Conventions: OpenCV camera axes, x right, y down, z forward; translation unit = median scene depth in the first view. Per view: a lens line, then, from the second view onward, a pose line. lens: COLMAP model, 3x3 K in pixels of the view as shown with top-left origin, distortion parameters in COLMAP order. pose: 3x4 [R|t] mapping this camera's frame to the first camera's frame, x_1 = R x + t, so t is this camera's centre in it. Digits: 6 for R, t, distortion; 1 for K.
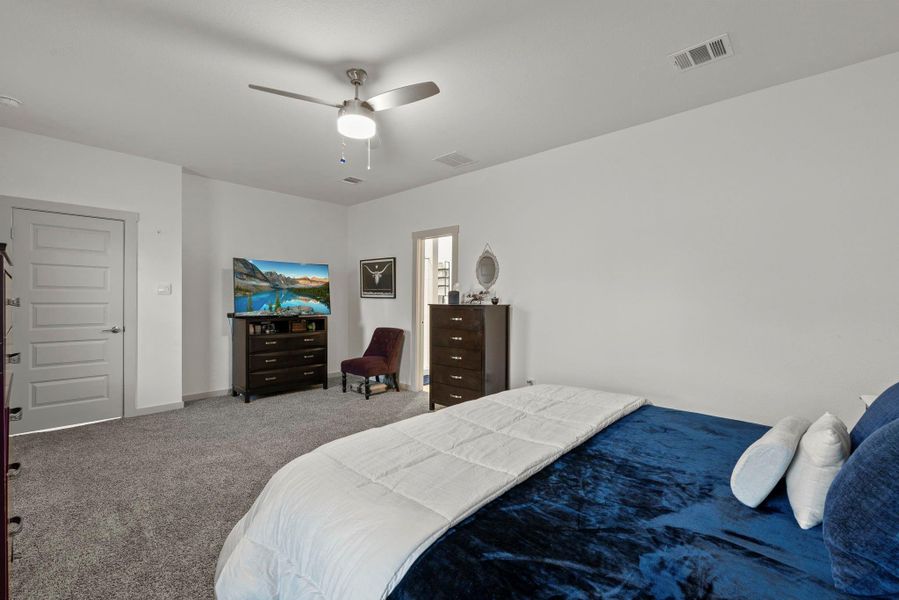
lens RADIAL K [[385.7, 0, 449.0], [0, 385.7, 304.4], [0, 0, 1]] dist [0.000827, 0.000188]
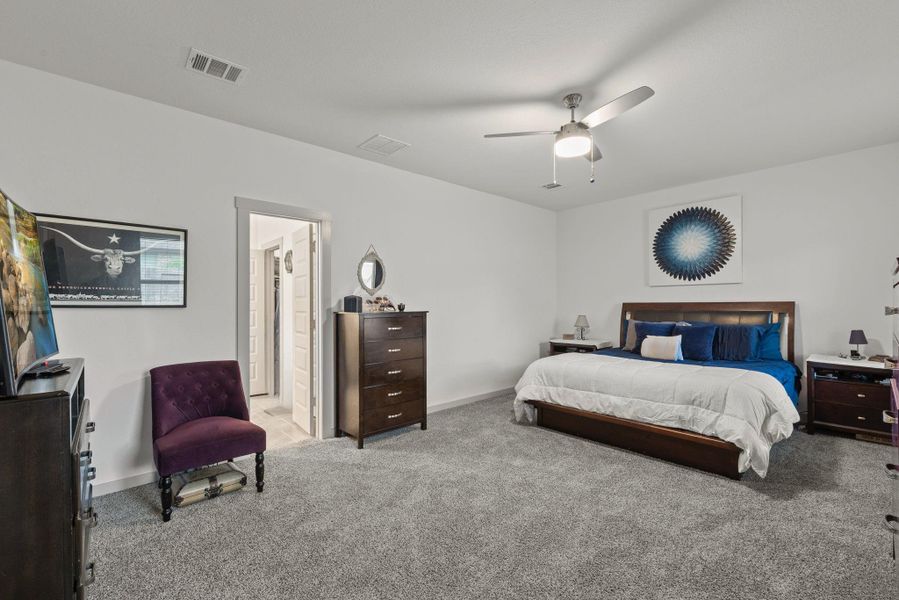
lens RADIAL K [[385.7, 0, 449.0], [0, 385.7, 304.4], [0, 0, 1]] dist [0.000827, 0.000188]
pose [[0.089396, -0.007186, 0.995970, -0.751269], [0.022104, 0.999742, 0.005230, -0.016828], [-0.995751, 0.021548, 0.089531, 0.698333]]
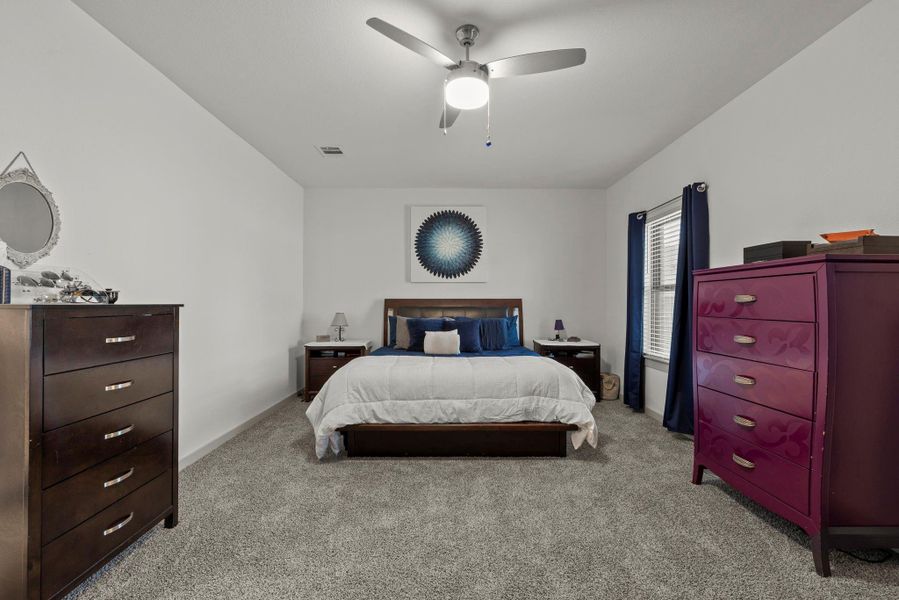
lens RADIAL K [[385.7, 0, 449.0], [0, 385.7, 304.4], [0, 0, 1]] dist [0.000827, 0.000188]
pose [[-0.680401, -0.006440, 0.732811, -0.466483], [0.007132, 0.999856, 0.015408, -0.003133], [-0.732805, 0.015710, -0.680257, 0.899633]]
